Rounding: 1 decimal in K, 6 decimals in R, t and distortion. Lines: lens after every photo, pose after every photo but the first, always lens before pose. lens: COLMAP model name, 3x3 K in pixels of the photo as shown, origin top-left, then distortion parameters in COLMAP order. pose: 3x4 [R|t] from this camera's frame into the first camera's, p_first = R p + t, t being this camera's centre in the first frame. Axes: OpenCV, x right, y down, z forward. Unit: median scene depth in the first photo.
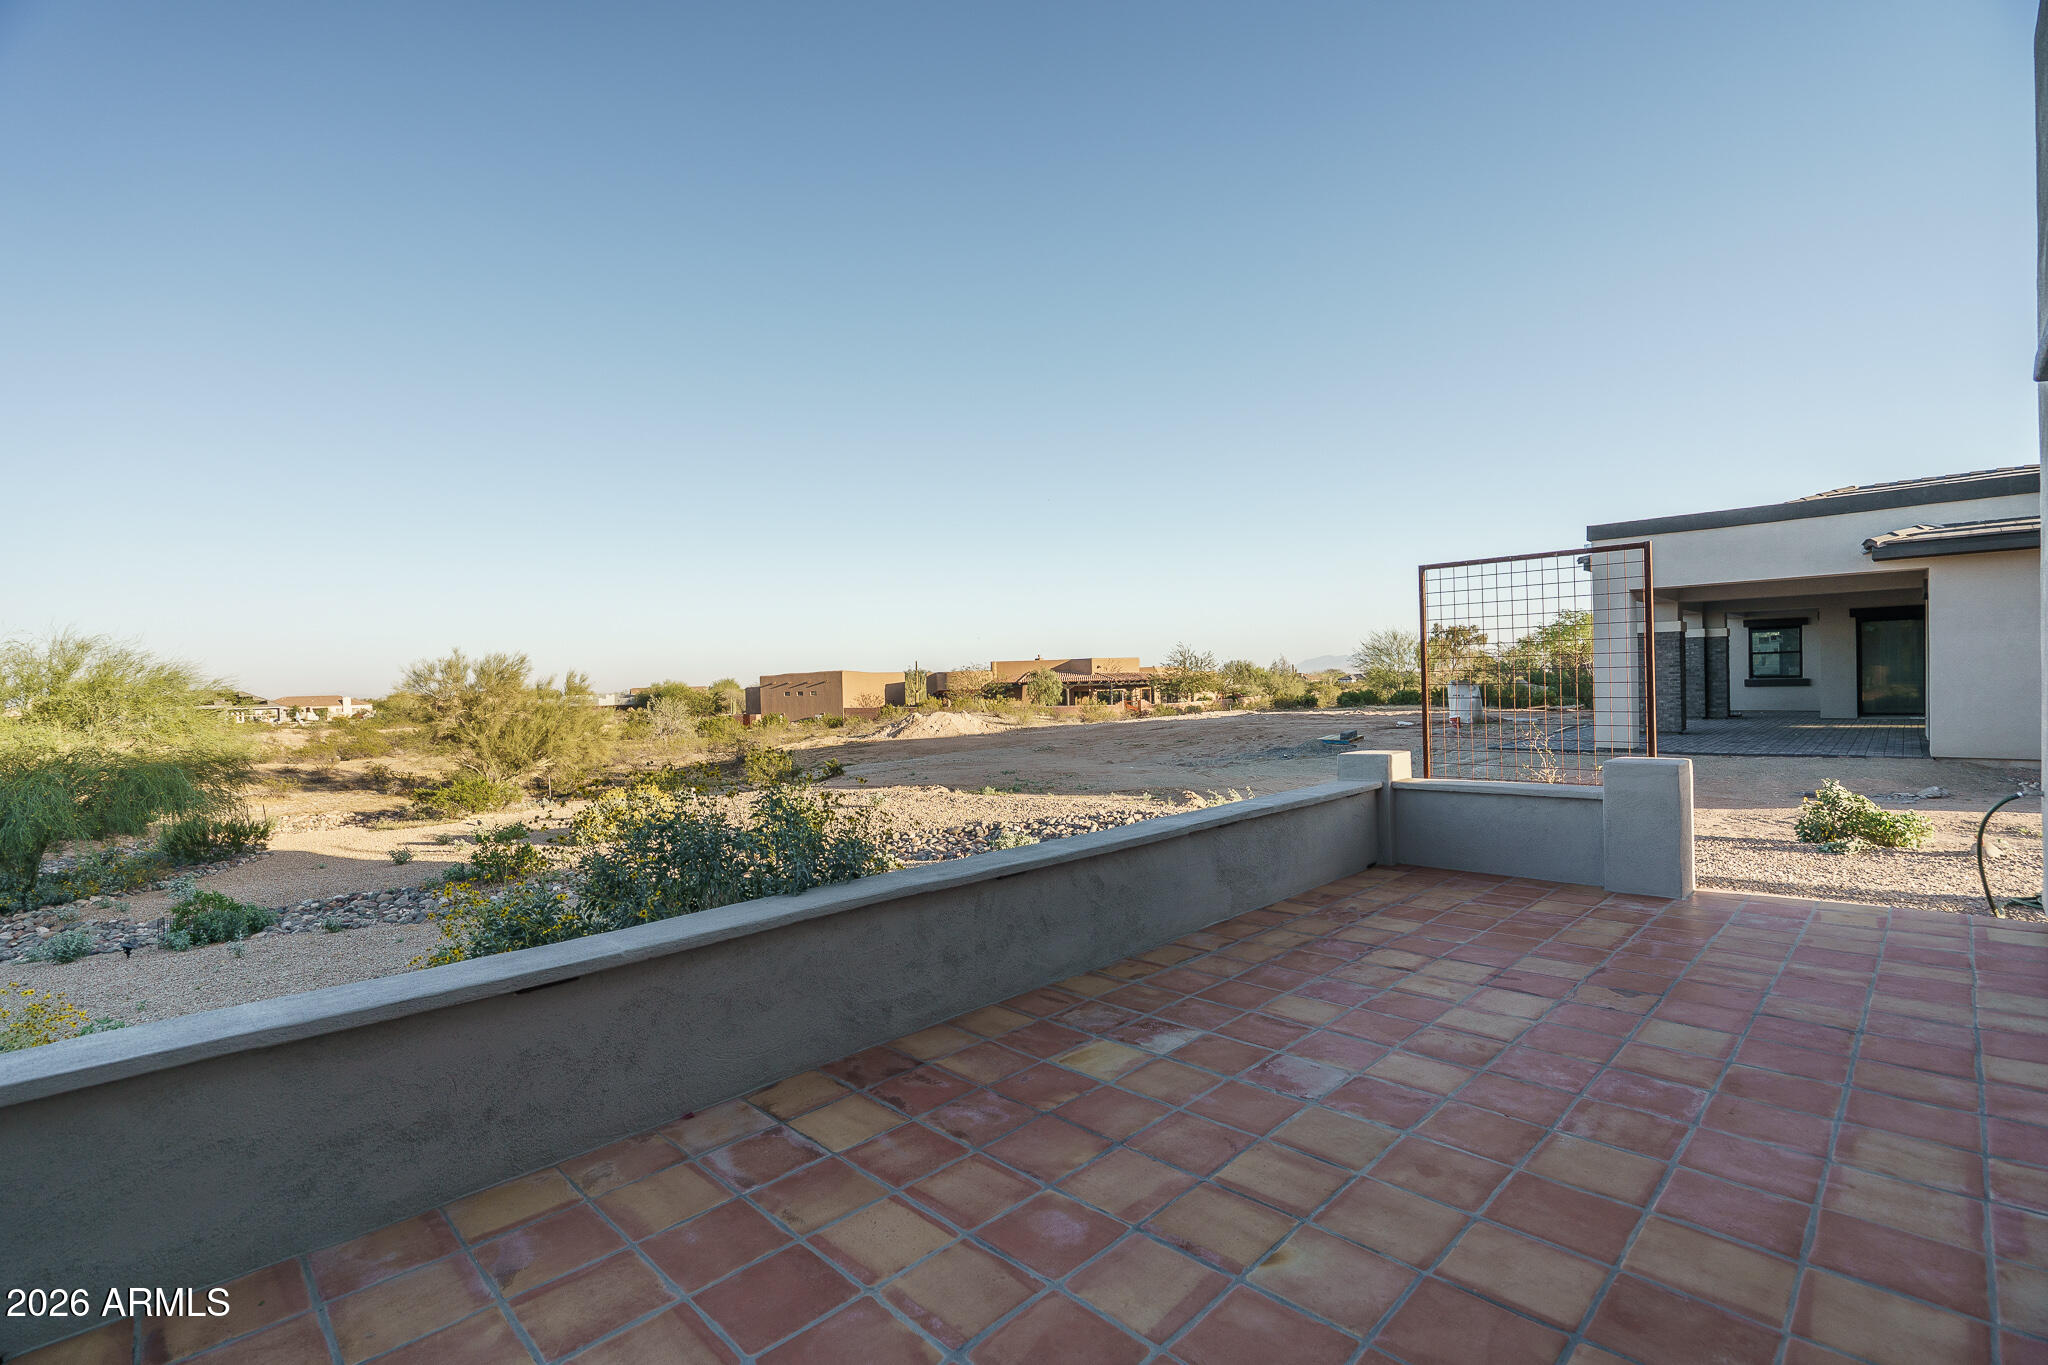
lens RADIAL K [[929.0, 0, 1040.2], [0, 929.0, 691.4], [0, 0, 1]] dist [-0.003754, 0.001345]
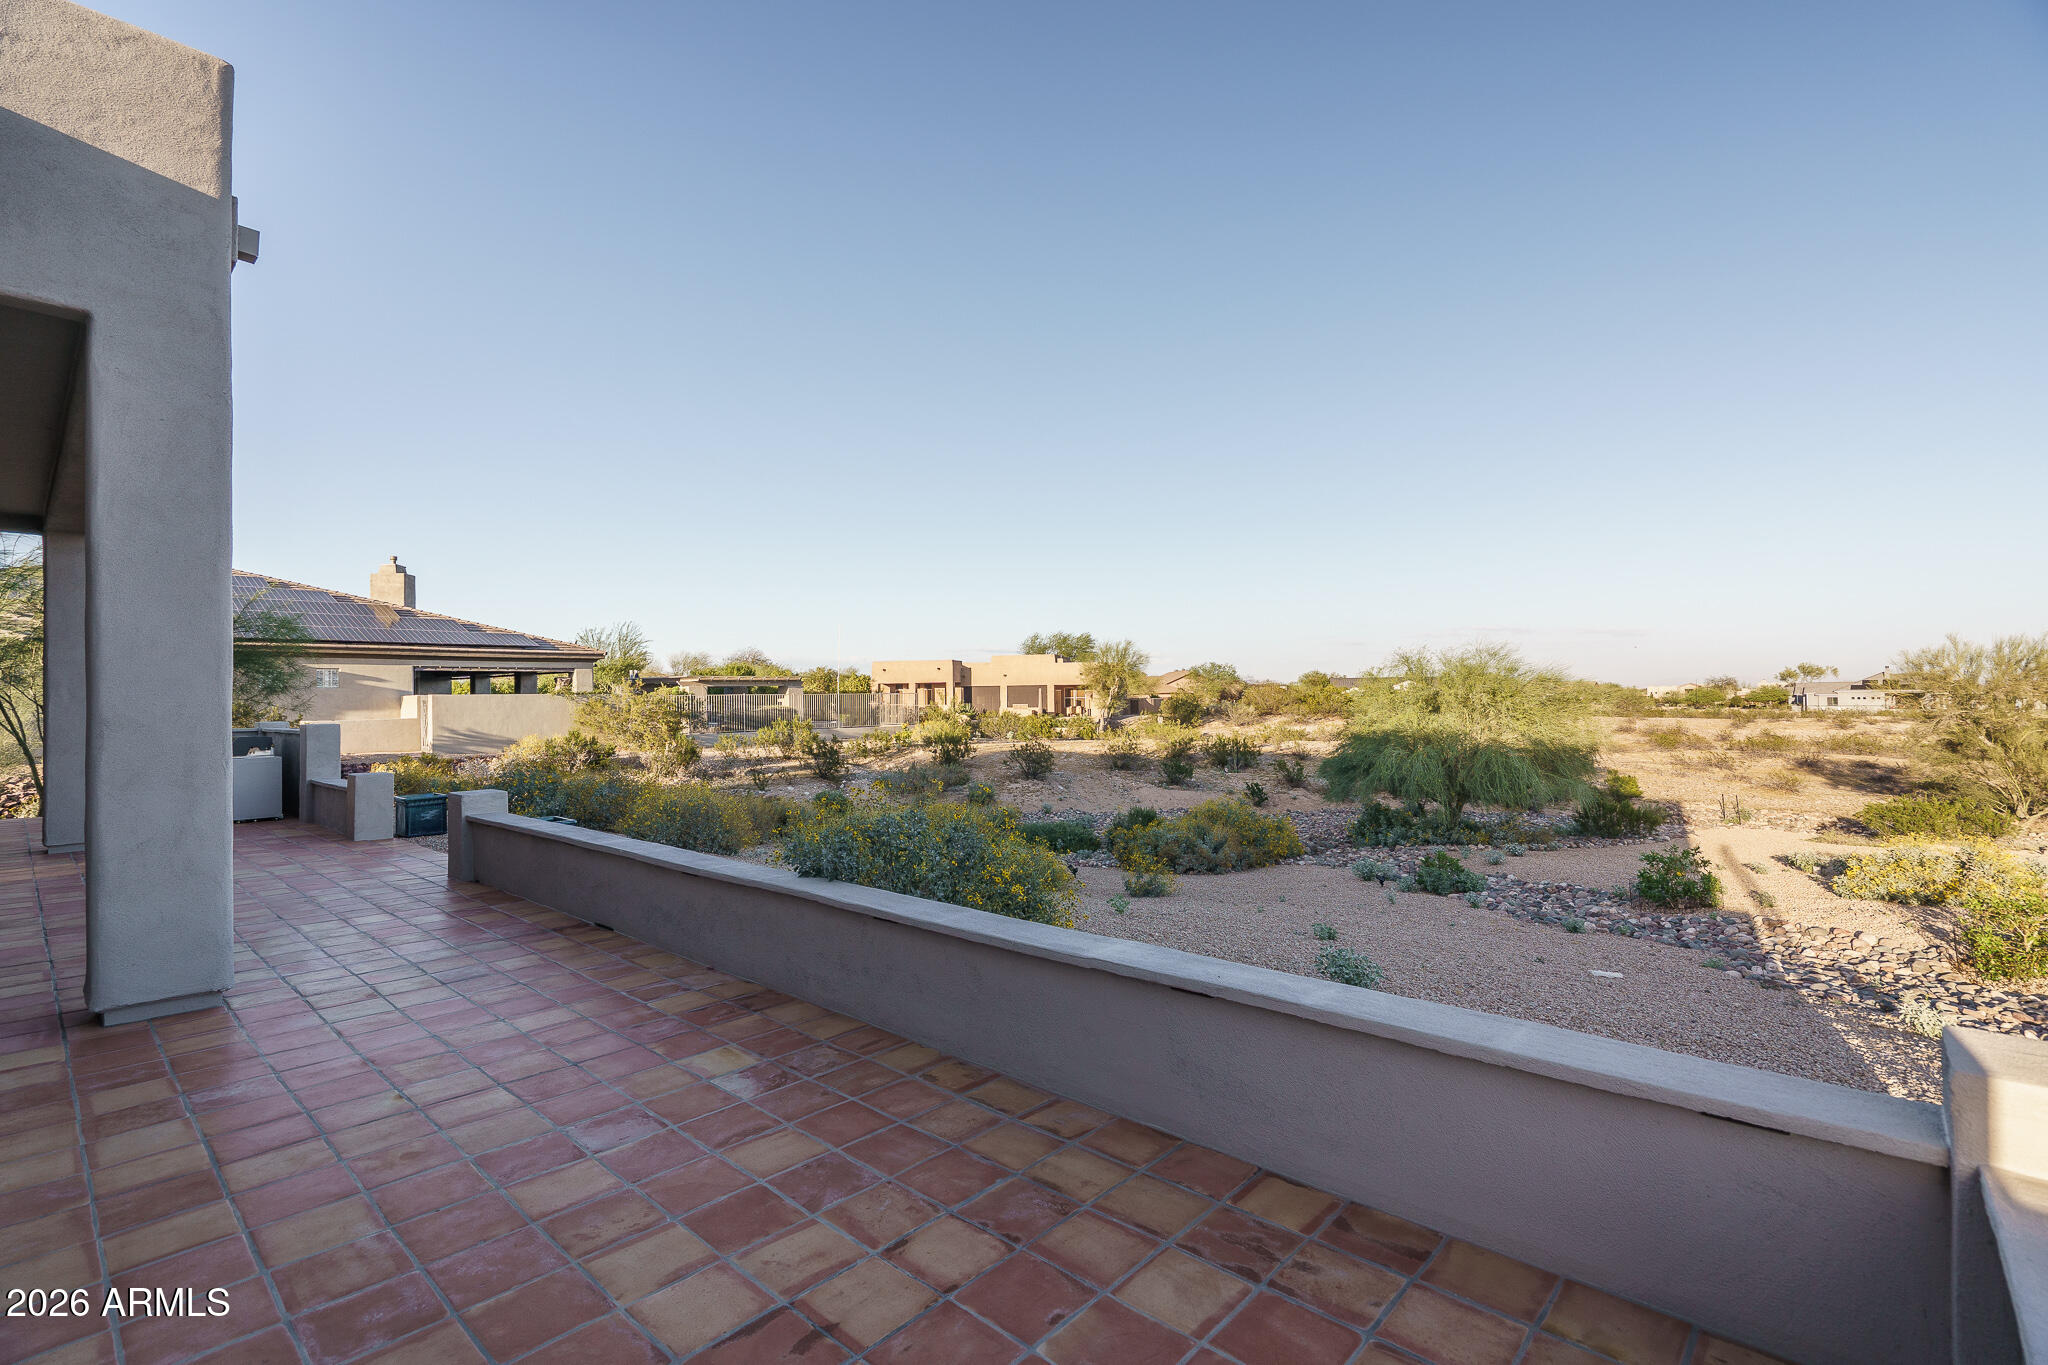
lens RADIAL K [[929.0, 0, 1022.9], [0, 929.0, 690.7], [0, 0, 1]] dist [-0.003754, 0.001345]
pose [[0.044182, 0.021837, -0.998785, 0.135537], [-0.002742, 0.999760, 0.021737, -0.012711], [0.999020, 0.001778, 0.044232, 0.140353]]
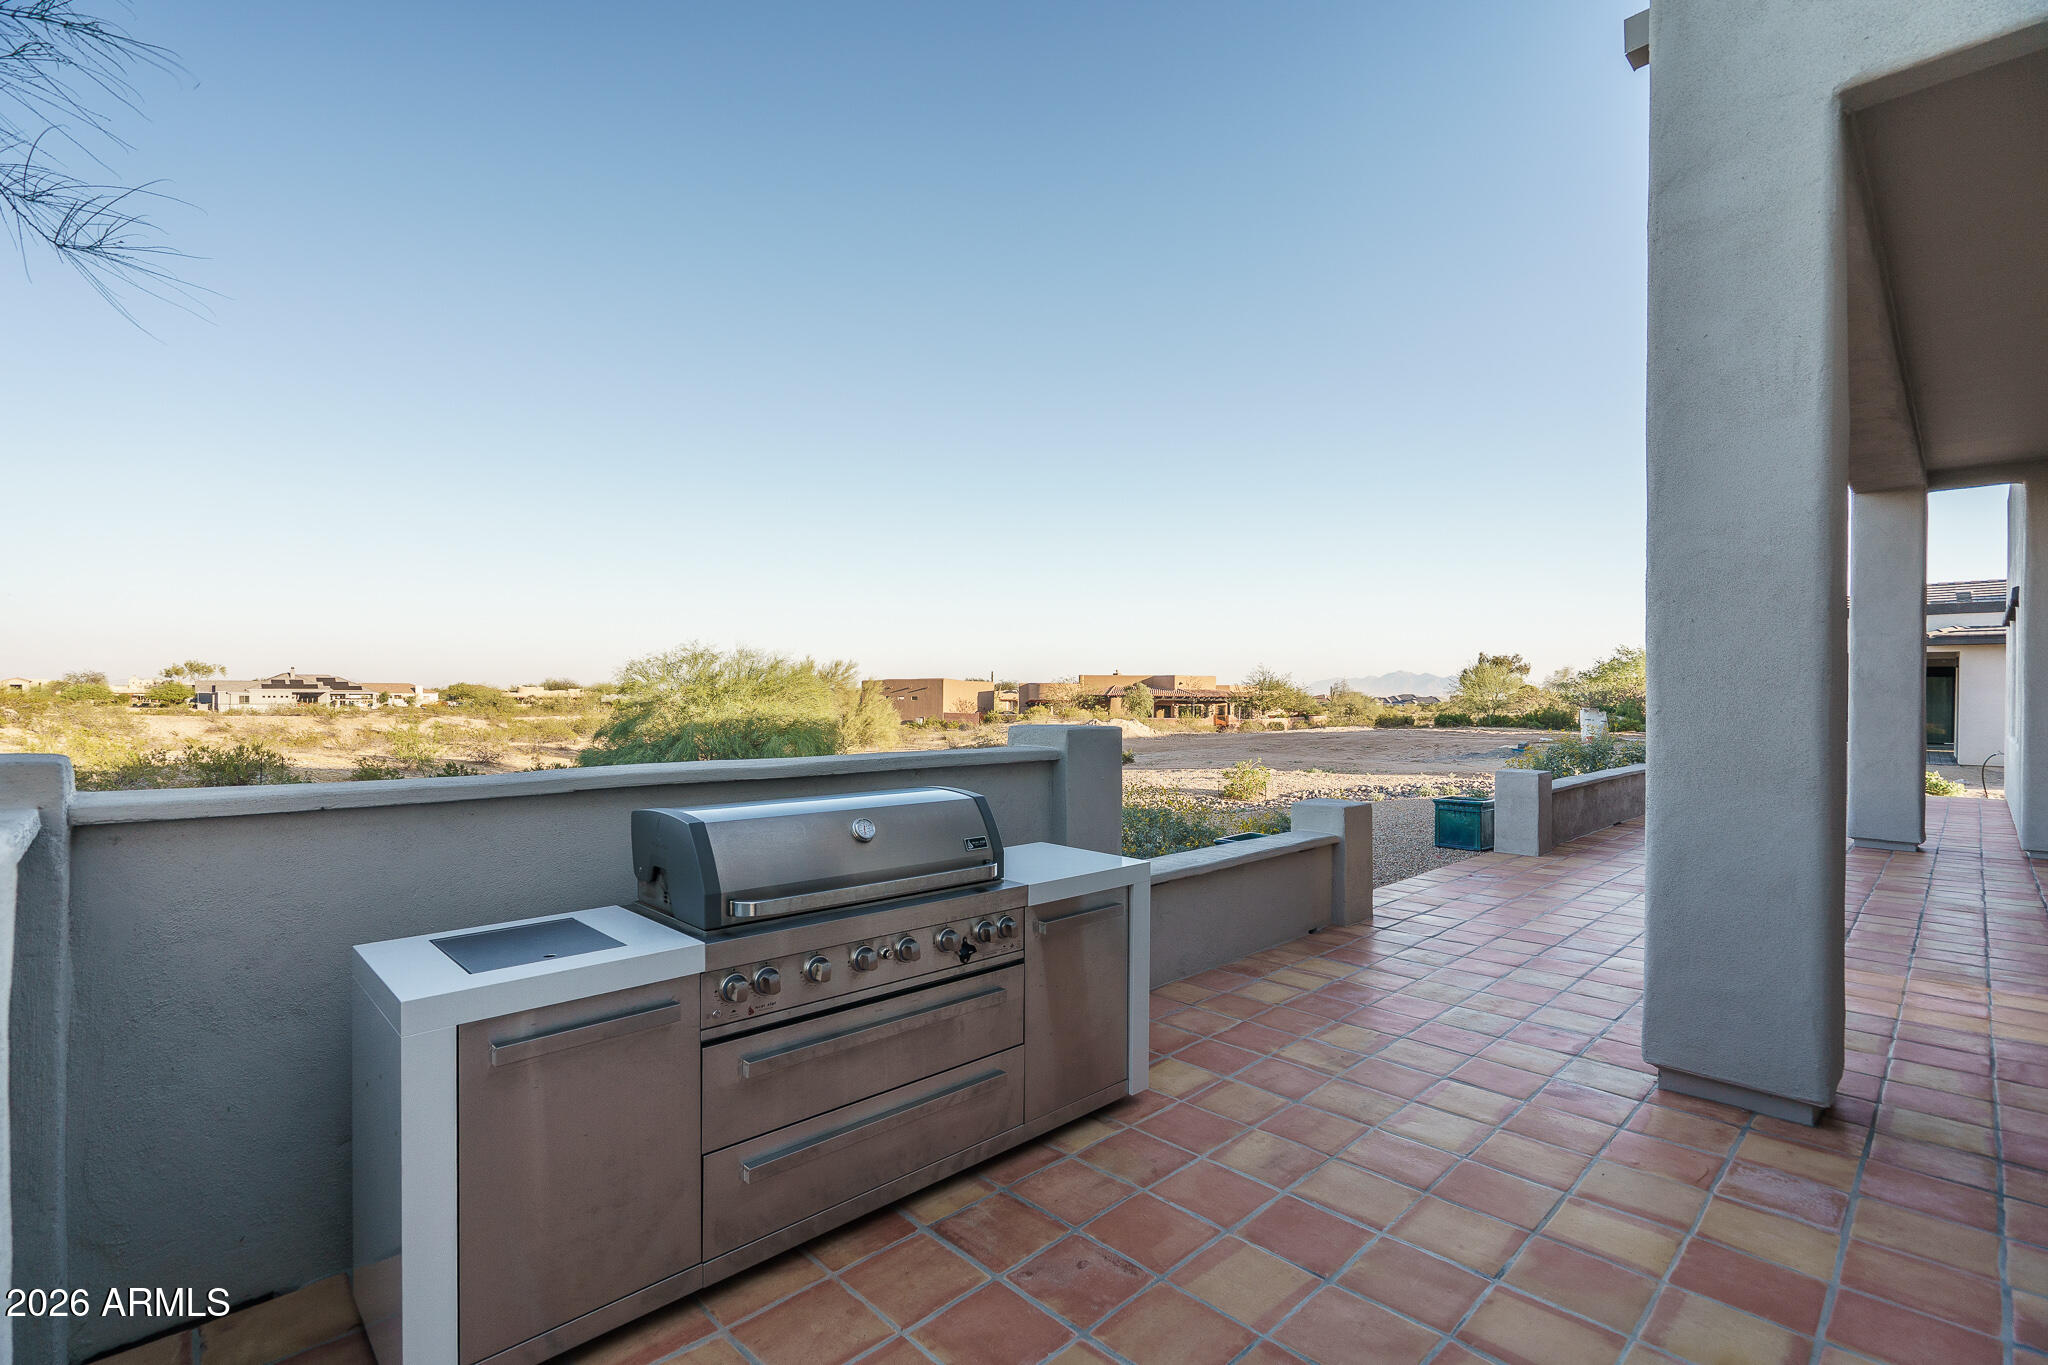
lens RADIAL K [[929.0, 0, 1032.4], [0, 929.0, 699.1], [0, 0, 1]] dist [-0.003754, 0.001345]
pose [[0.999230, 0.035260, -0.017233, -0.301609], [-0.035331, 0.999368, -0.003839, 0.008231], [0.017087, 0.004445, 0.999844, -0.309378]]
